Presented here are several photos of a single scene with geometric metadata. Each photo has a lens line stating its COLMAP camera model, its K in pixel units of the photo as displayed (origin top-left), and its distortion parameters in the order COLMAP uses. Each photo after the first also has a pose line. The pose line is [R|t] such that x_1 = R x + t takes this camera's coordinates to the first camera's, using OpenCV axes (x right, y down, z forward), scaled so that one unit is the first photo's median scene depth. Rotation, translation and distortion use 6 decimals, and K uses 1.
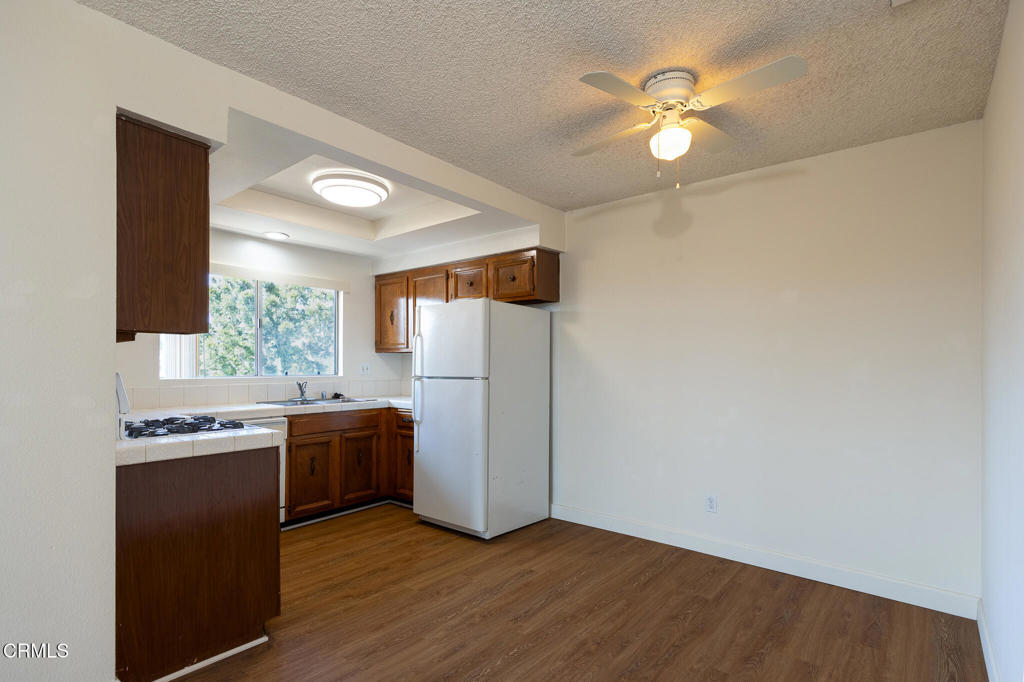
lens RADIAL K [[509.6, 0, 508.1], [0, 509.6, 379.1], [0, 0, 1]] dist [-0.006274, -0.000455]
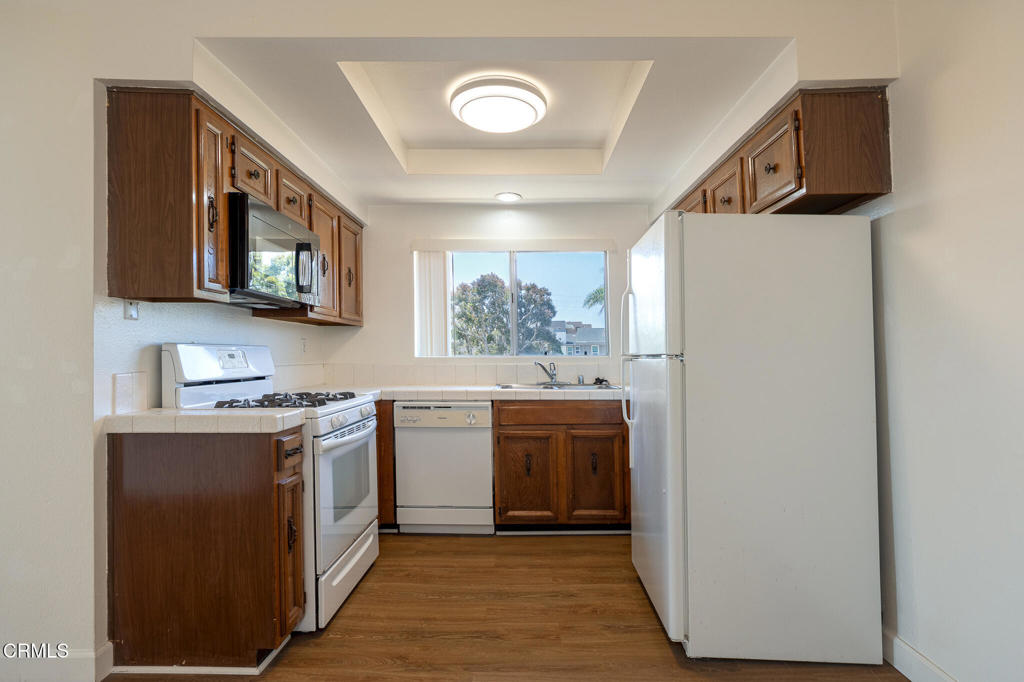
lens RADIAL K [[509.6, 0, 514.8], [0, 509.6, 344.5], [0, 0, 1]] dist [-0.006274, -0.000455]
pose [[0.627353, -0.014958, -0.778592, 0.247195], [-0.019512, 0.999200, -0.034919, 0.007469], [0.778491, 0.037098, 0.626559, 0.473286]]
